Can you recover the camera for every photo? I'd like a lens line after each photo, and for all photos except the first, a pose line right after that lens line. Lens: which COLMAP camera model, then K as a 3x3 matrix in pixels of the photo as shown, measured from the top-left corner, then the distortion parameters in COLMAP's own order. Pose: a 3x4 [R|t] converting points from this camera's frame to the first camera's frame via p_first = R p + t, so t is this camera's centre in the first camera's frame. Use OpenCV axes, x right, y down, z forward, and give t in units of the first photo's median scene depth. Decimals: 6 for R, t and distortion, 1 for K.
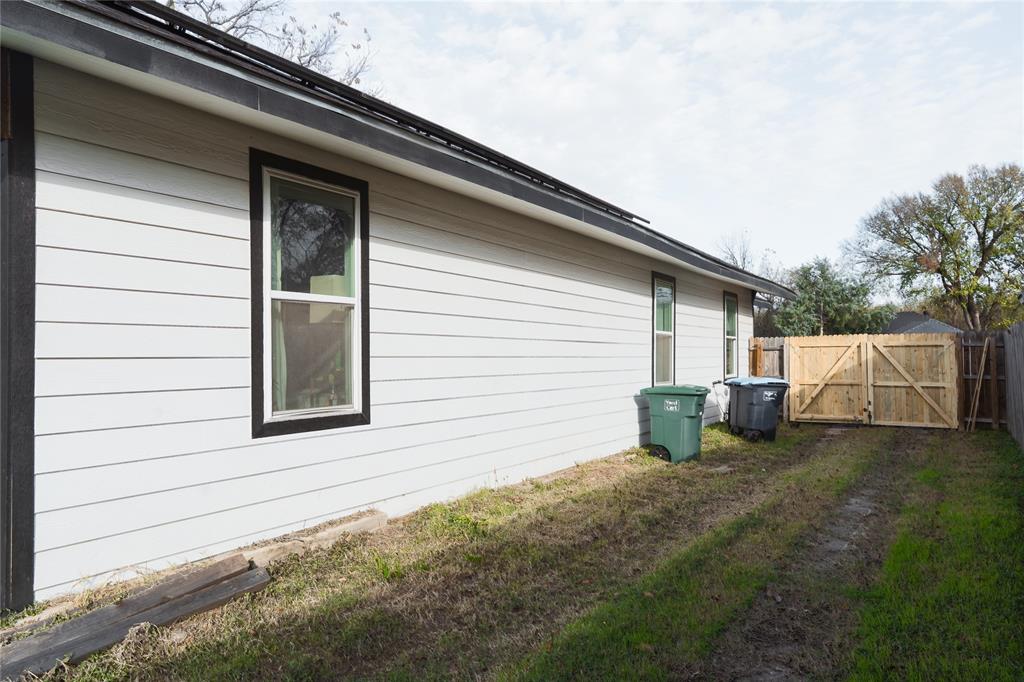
lens RADIAL K [[688.3, 0, 502.7], [0, 688.3, 343.4], [0, 0, 1]] dist [-0.003387, 0.003970]
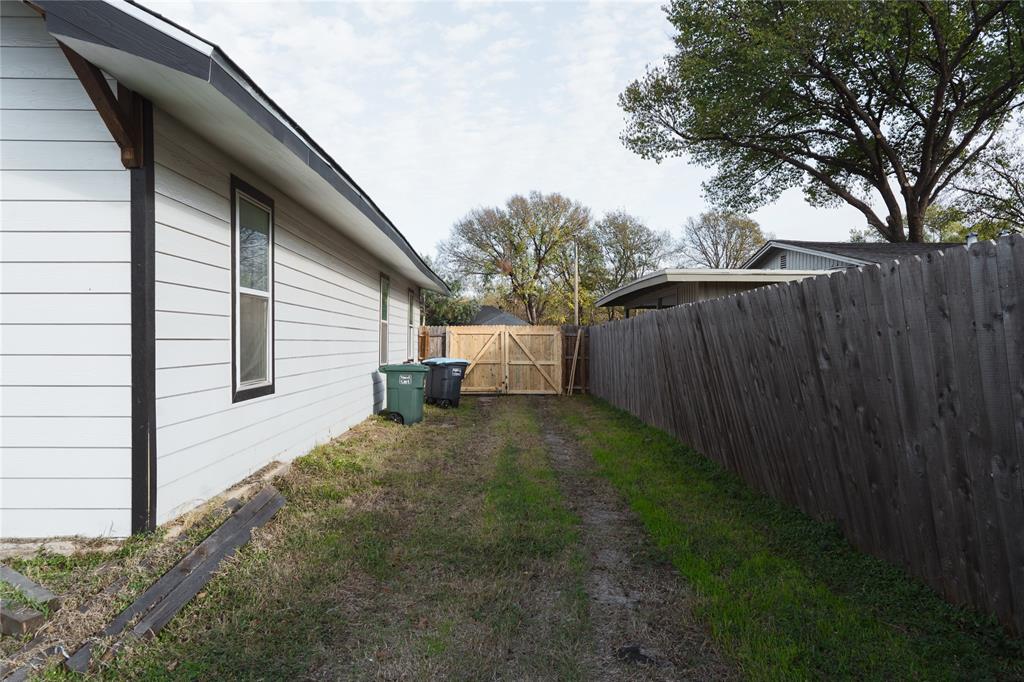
lens RADIAL K [[688.3, 0, 508.3], [0, 688.3, 339.9], [0, 0, 1]] dist [-0.003387, 0.003970]
pose [[0.831311, 0.009028, 0.555734, -0.202857], [-0.018677, 0.999757, 0.011696, -0.001212], [-0.555494, -0.020102, 0.831278, -0.105883]]
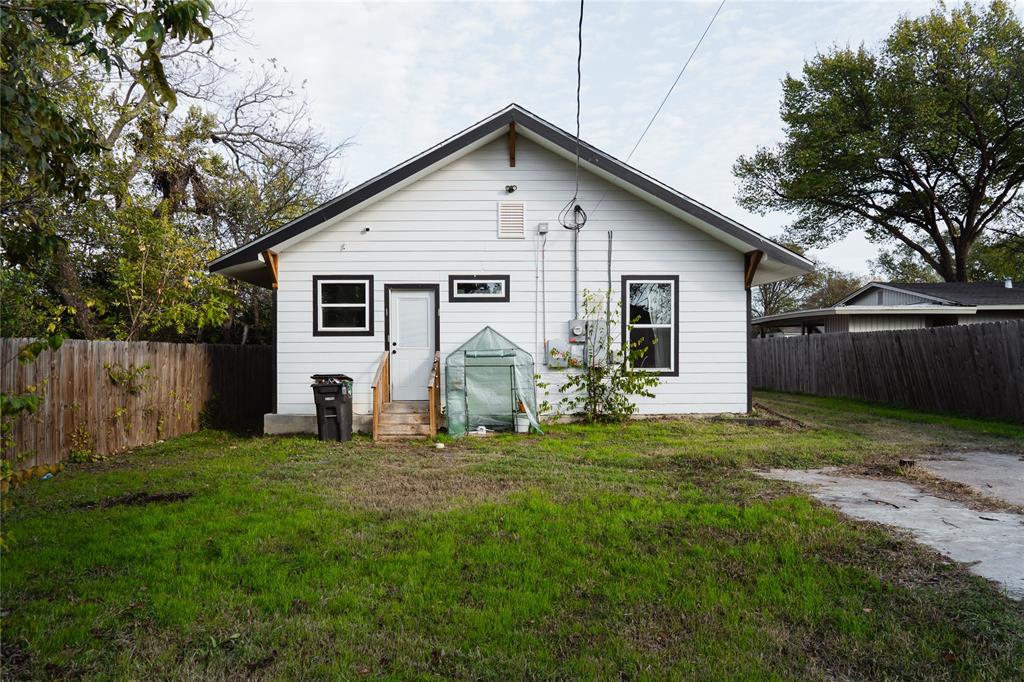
lens RADIAL K [[688.3, 0, 504.4], [0, 688.3, 360.4], [0, 0, 1]] dist [-0.003387, 0.003970]
pose [[0.840286, -0.005482, 0.542116, -0.849589], [-0.008109, 0.999710, 0.022679, 0.003913], [-0.542083, -0.023453, 0.839998, -0.326502]]
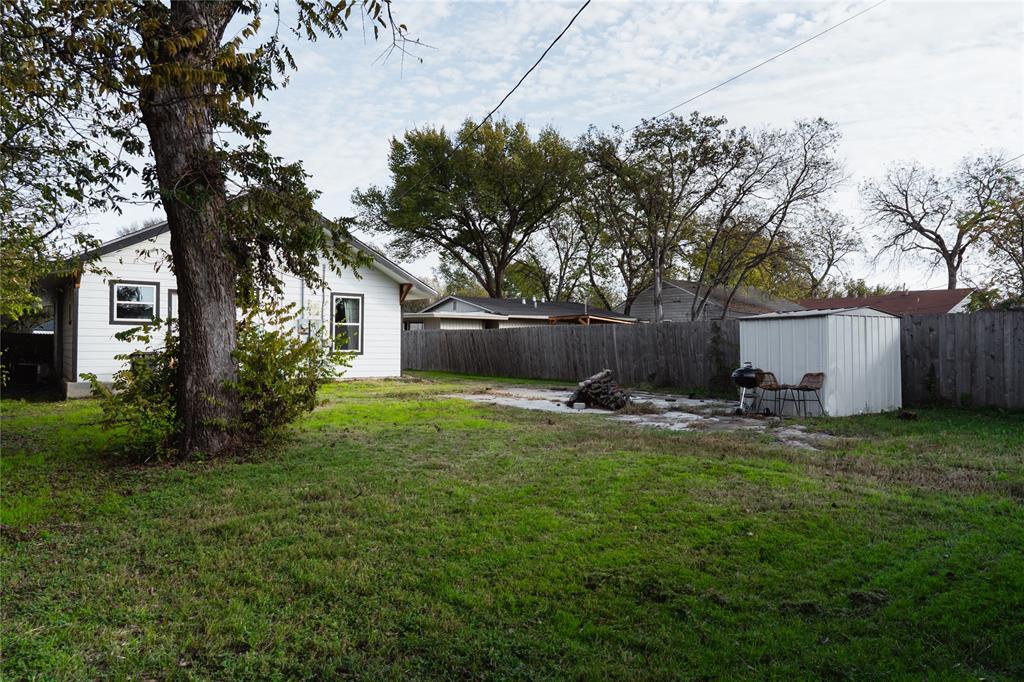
lens RADIAL K [[688.3, 0, 516.6], [0, 688.3, 342.4], [0, 0, 1]] dist [-0.003387, 0.003970]
pose [[0.365860, 0.008593, 0.930630, -1.387400], [-0.028364, 0.999596, 0.001921, 0.003584], [-0.930238, -0.027099, 0.365956, -0.530540]]
